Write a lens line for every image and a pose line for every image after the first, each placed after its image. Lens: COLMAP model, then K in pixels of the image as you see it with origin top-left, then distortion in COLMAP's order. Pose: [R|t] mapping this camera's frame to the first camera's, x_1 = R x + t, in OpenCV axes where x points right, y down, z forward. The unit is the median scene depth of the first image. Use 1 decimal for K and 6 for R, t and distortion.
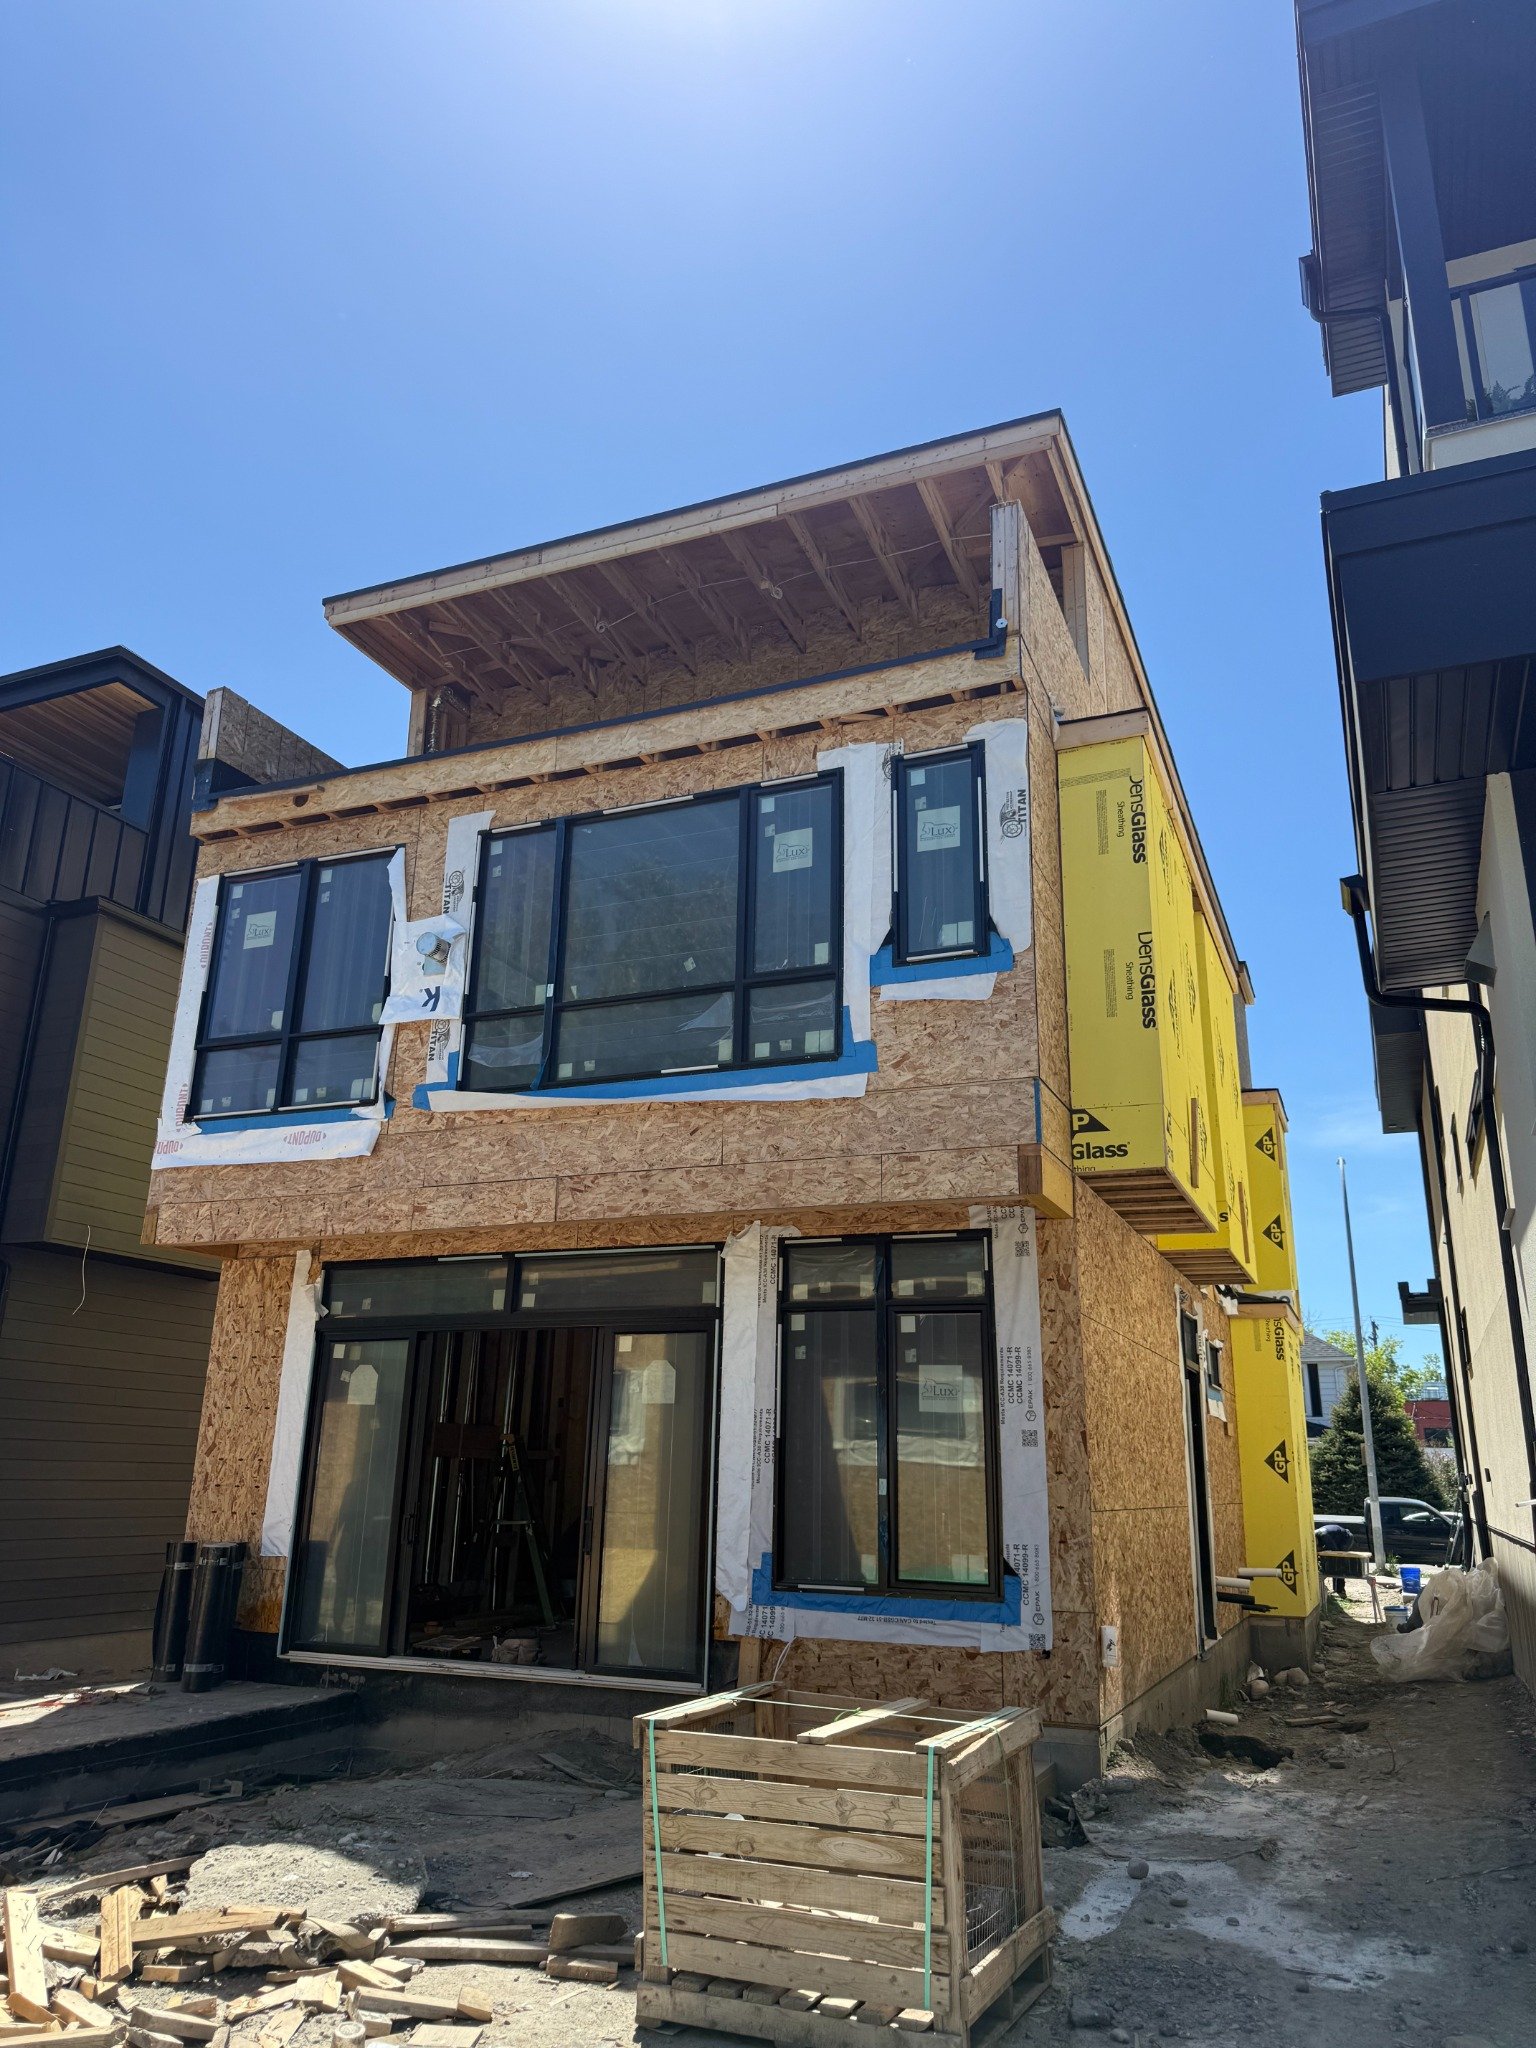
lens RADIAL K [[1455.0, 0, 768.0], [0, 1455.0, 1024.0], [0, 0, 1]] dist [0.052198, -0.003791]
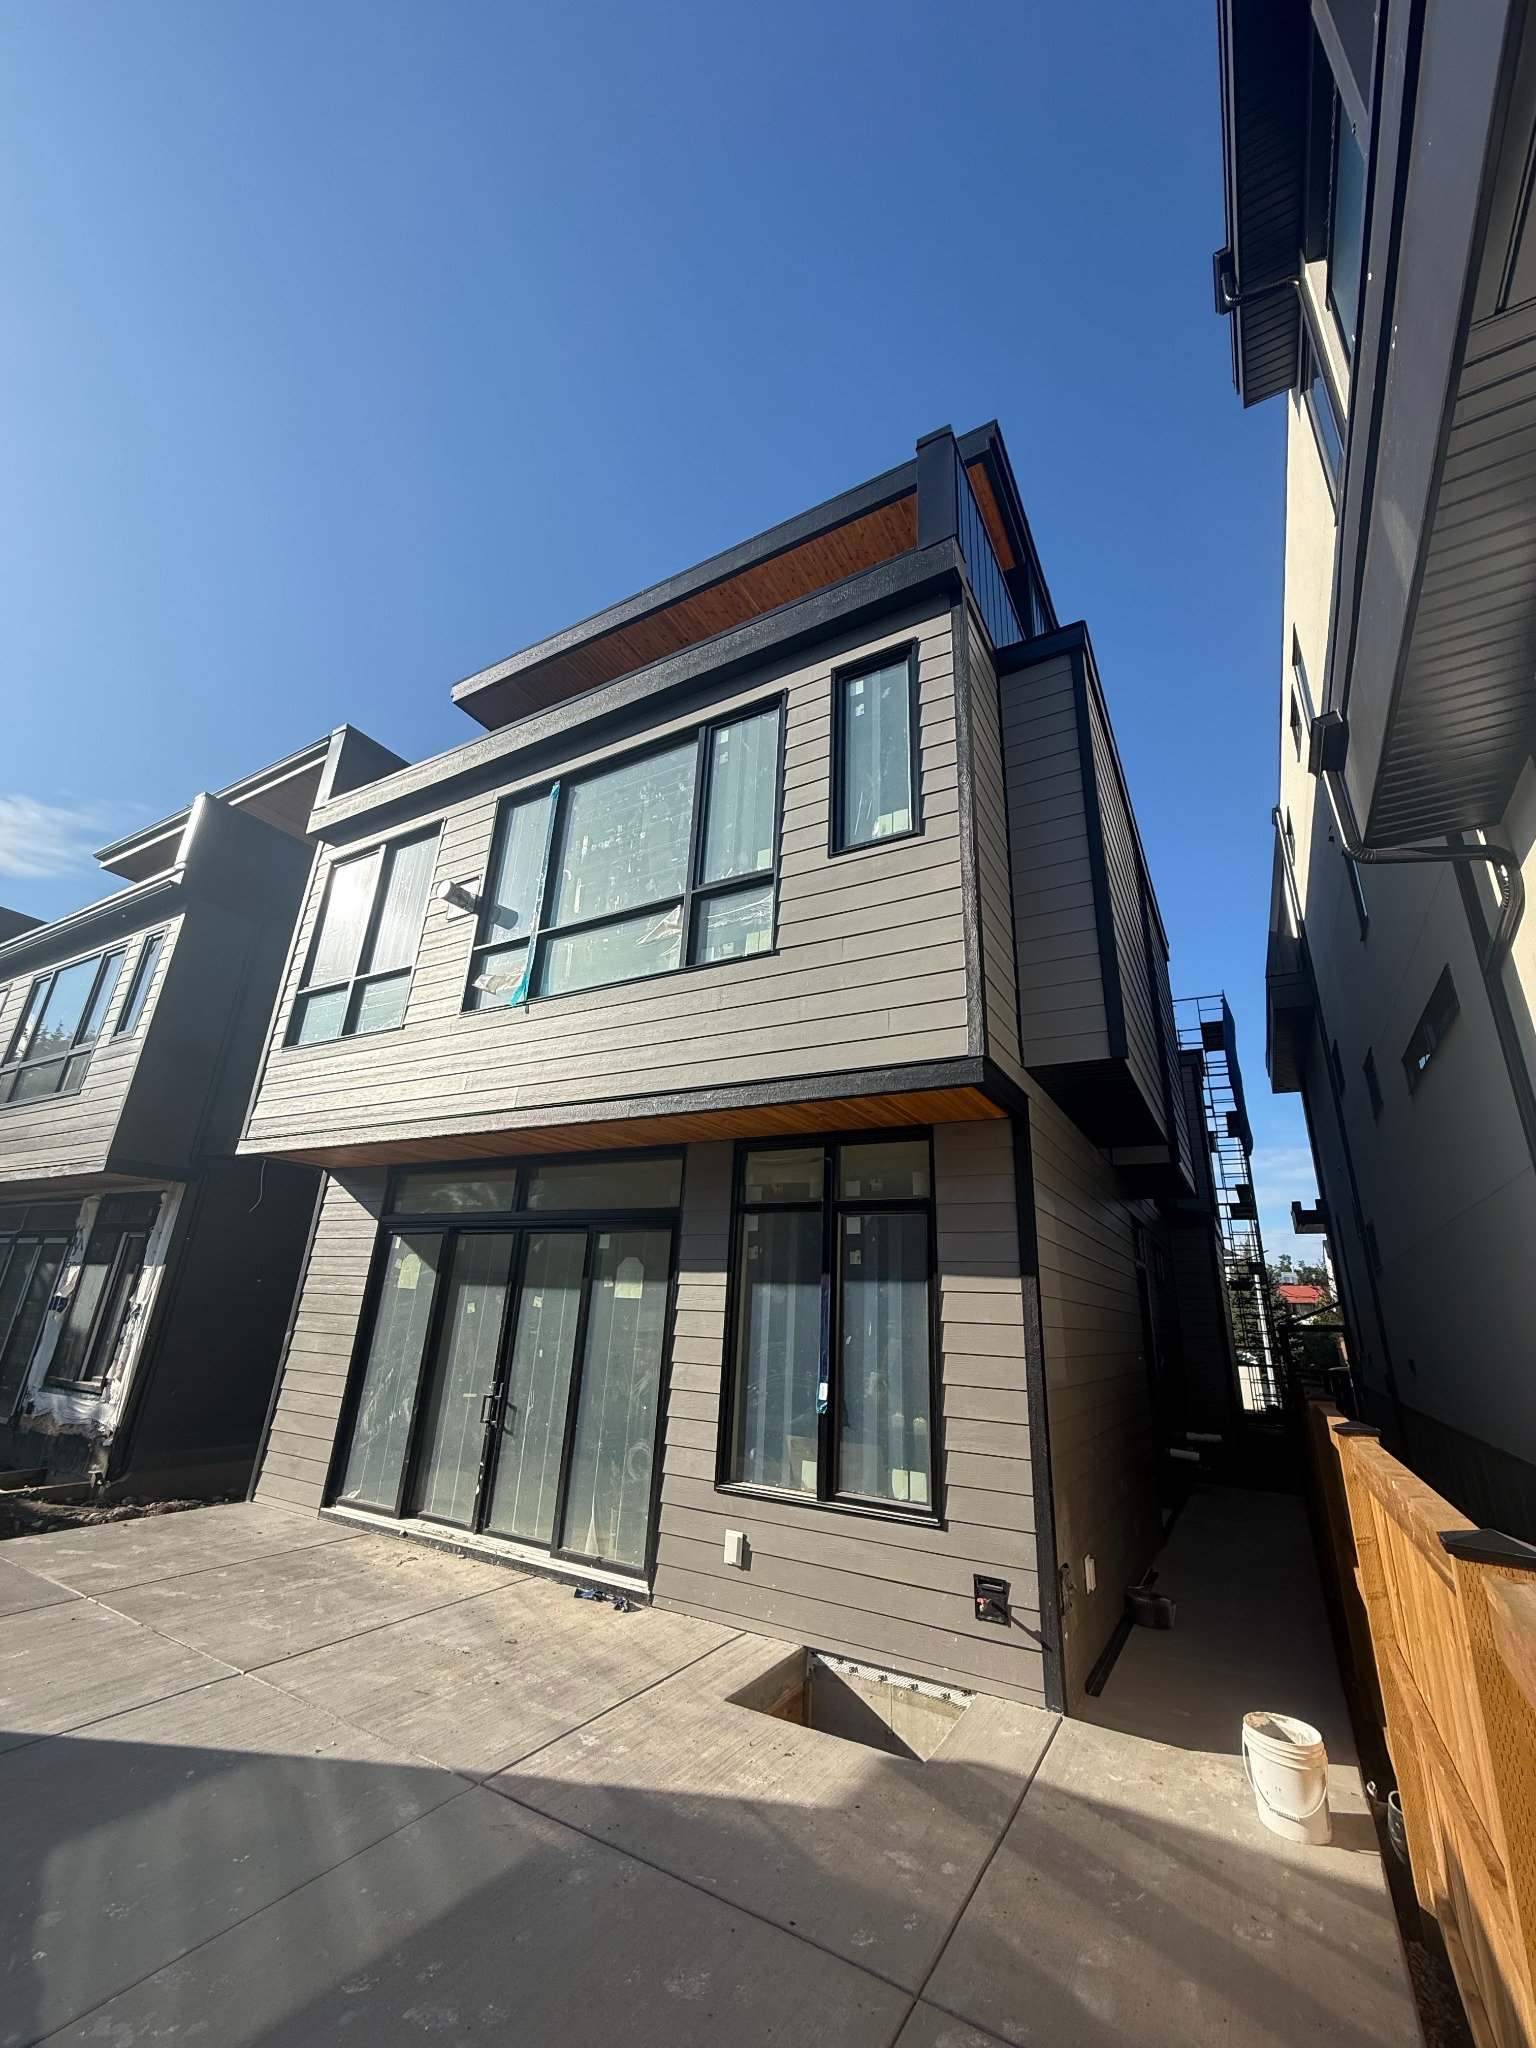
lens RADIAL K [[812.6, 0, 768.0], [0, 812.6, 1024.0], [0, 0, 1]] dist [0.000880, 0.000059]
pose [[0.992026, -0.016868, -0.124903, 0.107036], [0.011190, 0.998878, -0.046018, 0.091531], [0.125539, 0.044253, 0.991101, 0.428159]]
